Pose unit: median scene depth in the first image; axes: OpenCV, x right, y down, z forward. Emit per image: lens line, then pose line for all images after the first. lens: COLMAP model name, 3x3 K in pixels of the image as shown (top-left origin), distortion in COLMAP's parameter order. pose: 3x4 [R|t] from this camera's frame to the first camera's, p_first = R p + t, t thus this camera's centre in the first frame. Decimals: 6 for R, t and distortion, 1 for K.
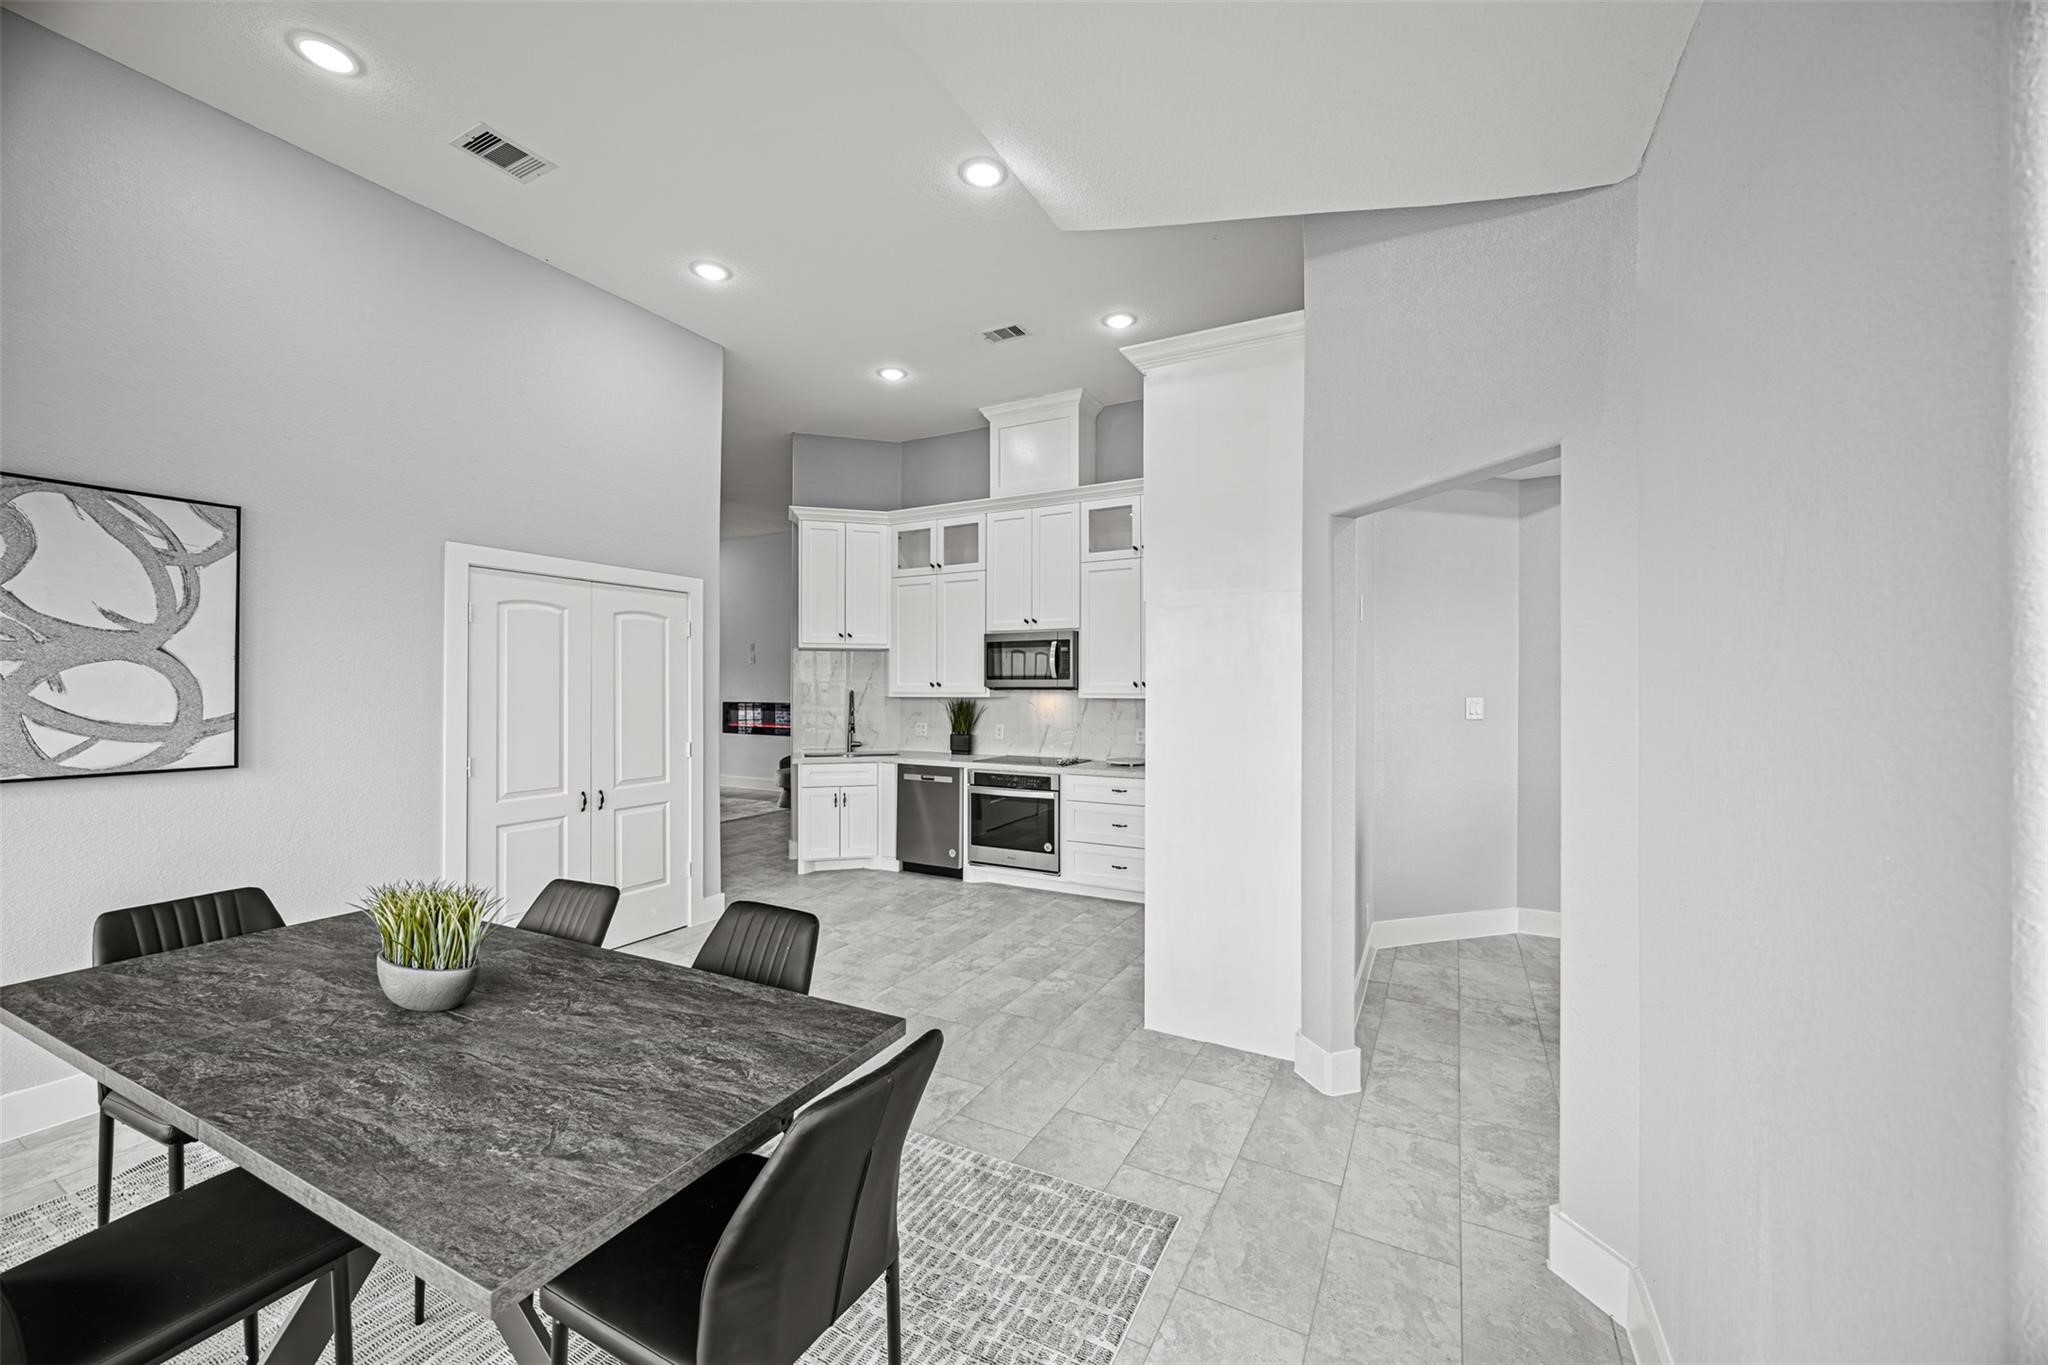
lens RADIAL K [[796.9, 0, 1049.1], [0, 796.9, 679.4], [0, 0, 1]] dist [-0.015625, 0.000058]
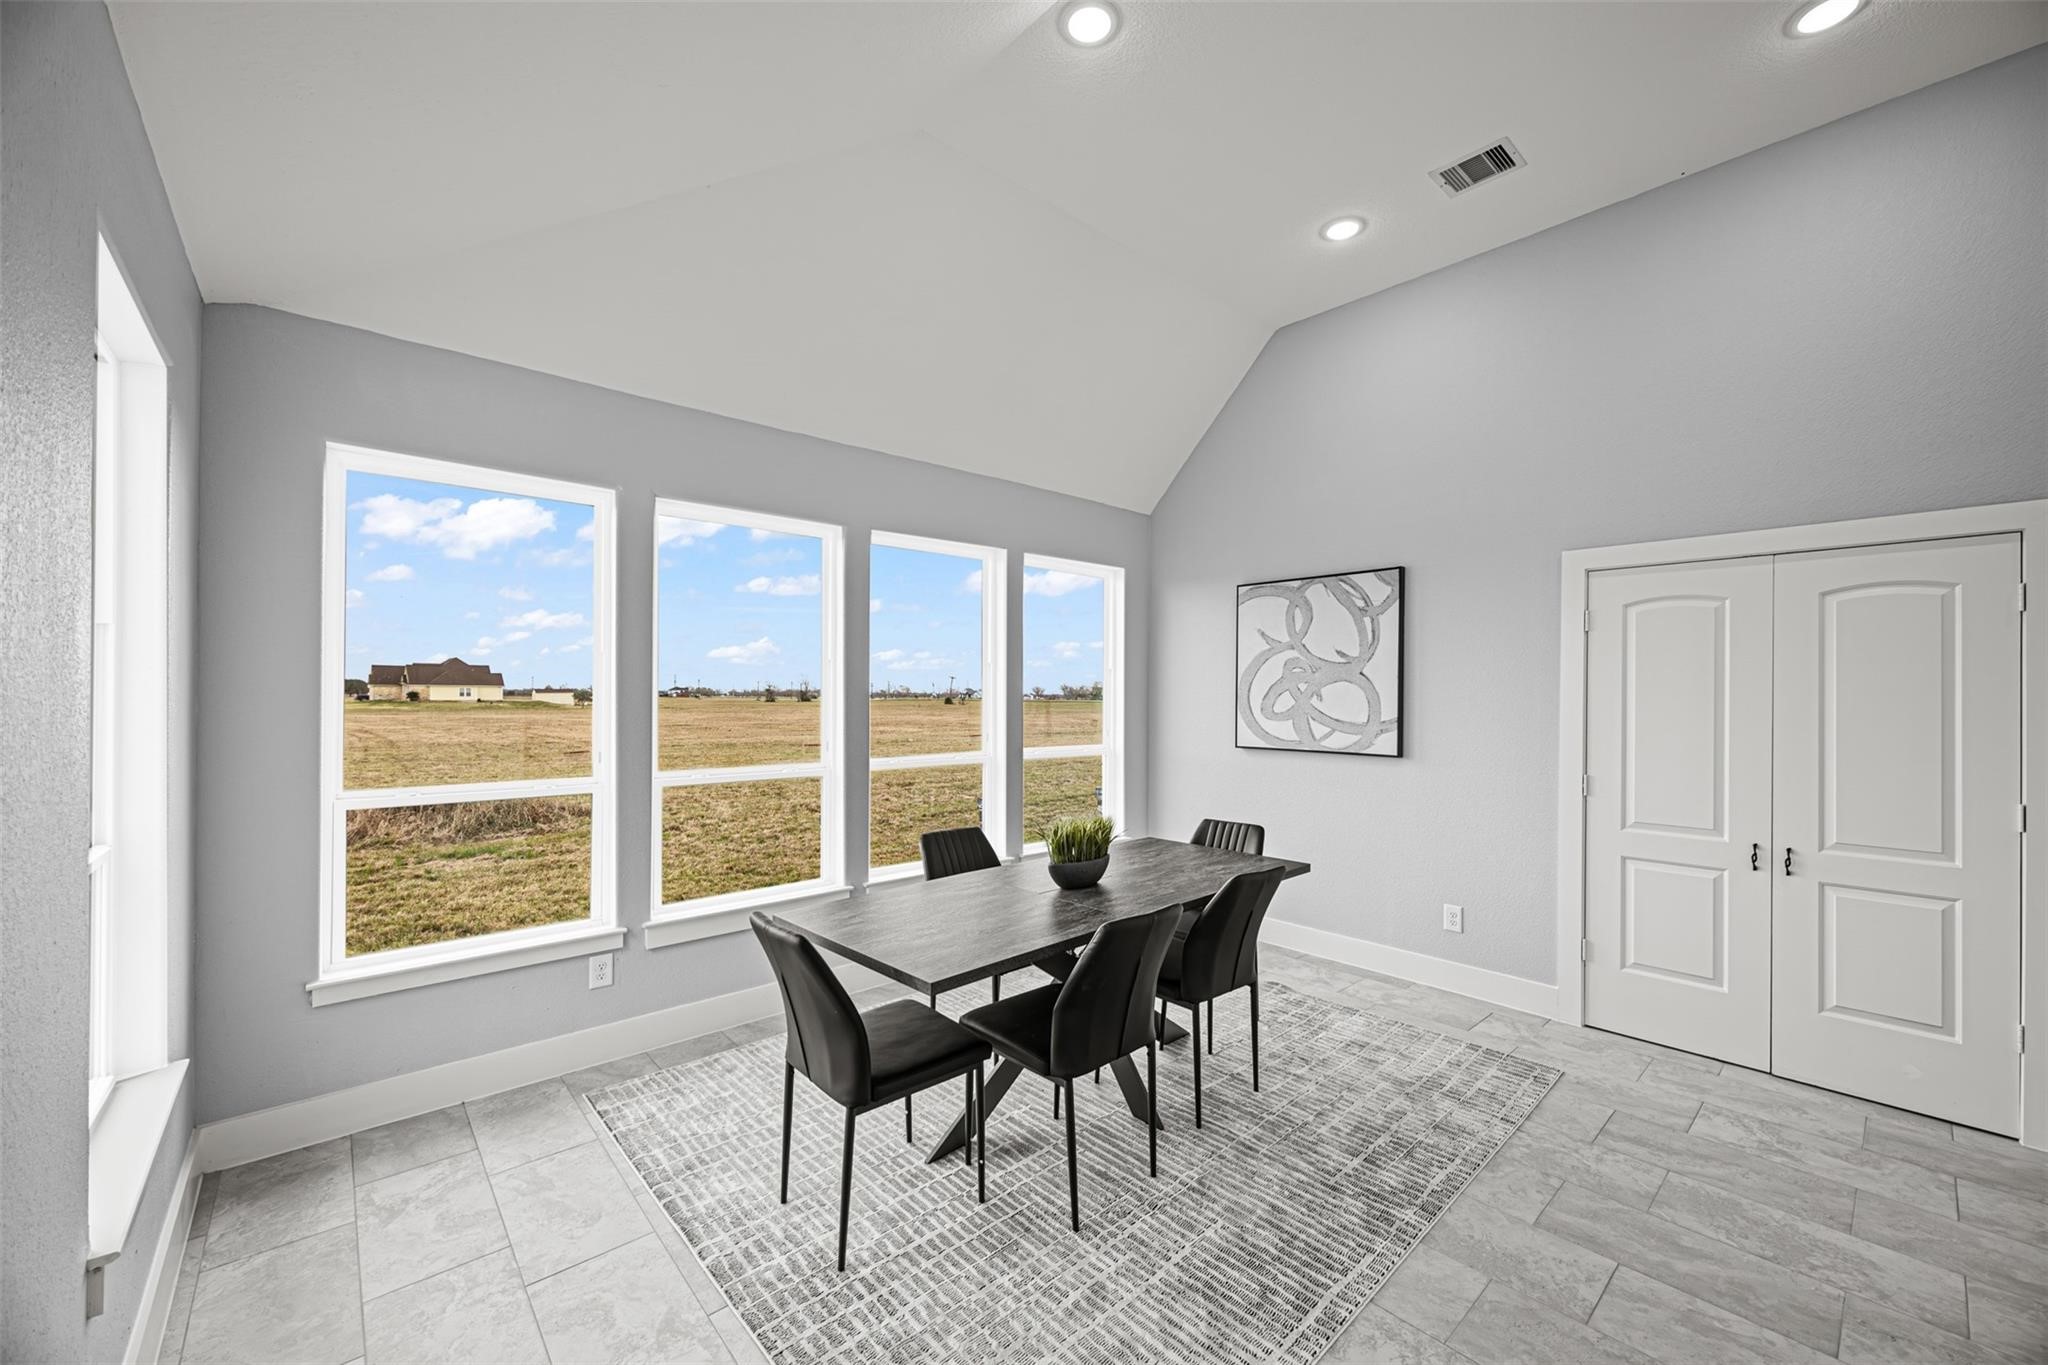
lens RADIAL K [[797.6, 0, 1030.5], [0, 797.6, 693.4], [0, 0, 1]] dist [0.000117, -0.000040]
pose [[-0.364242, -0.002850, -0.931300, 0.524342], [0.001721, 0.999992, -0.003733, 0.004892], [0.931303, -0.002963, -0.364234, 0.958083]]
